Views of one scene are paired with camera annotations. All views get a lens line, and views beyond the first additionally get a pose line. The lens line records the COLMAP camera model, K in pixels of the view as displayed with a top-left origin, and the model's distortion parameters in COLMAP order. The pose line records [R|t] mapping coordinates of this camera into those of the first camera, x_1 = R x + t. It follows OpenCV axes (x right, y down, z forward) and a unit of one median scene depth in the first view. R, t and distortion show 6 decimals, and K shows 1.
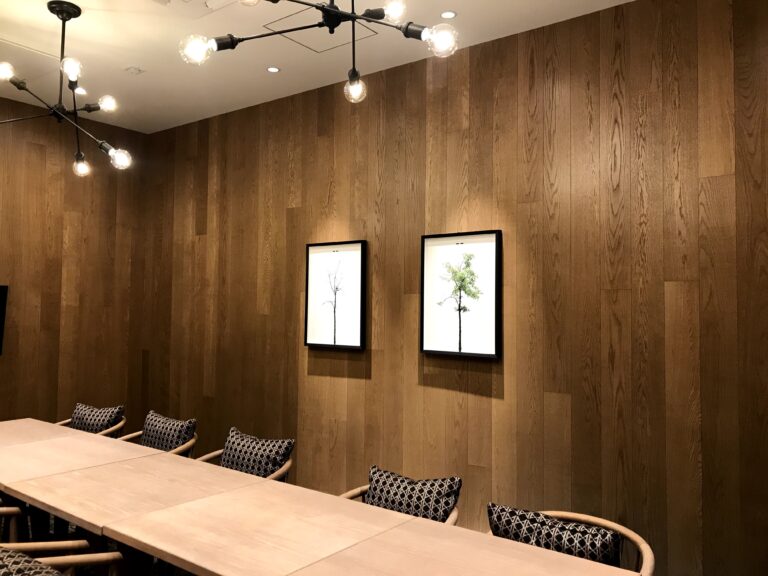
lens RADIAL K [[650.9, 0, 362.3], [0, 650.9, 286.6], [0, 0, 1]] dist [0.108110, -0.129331]
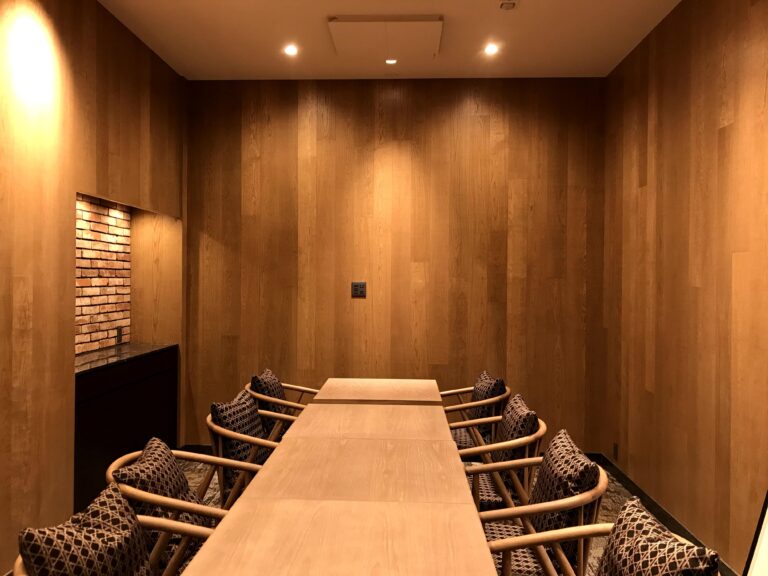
lens RADIAL K [[650.9, 0, 362.3], [0, 650.9, 286.6], [0, 0, 1]] dist [0.108110, -0.129331]
pose [[0.578976, 0.005046, -0.815329, 0.274585], [0.021717, 0.999531, 0.021607, 0.022088], [0.815055, -0.030216, 0.578595, 0.342014]]
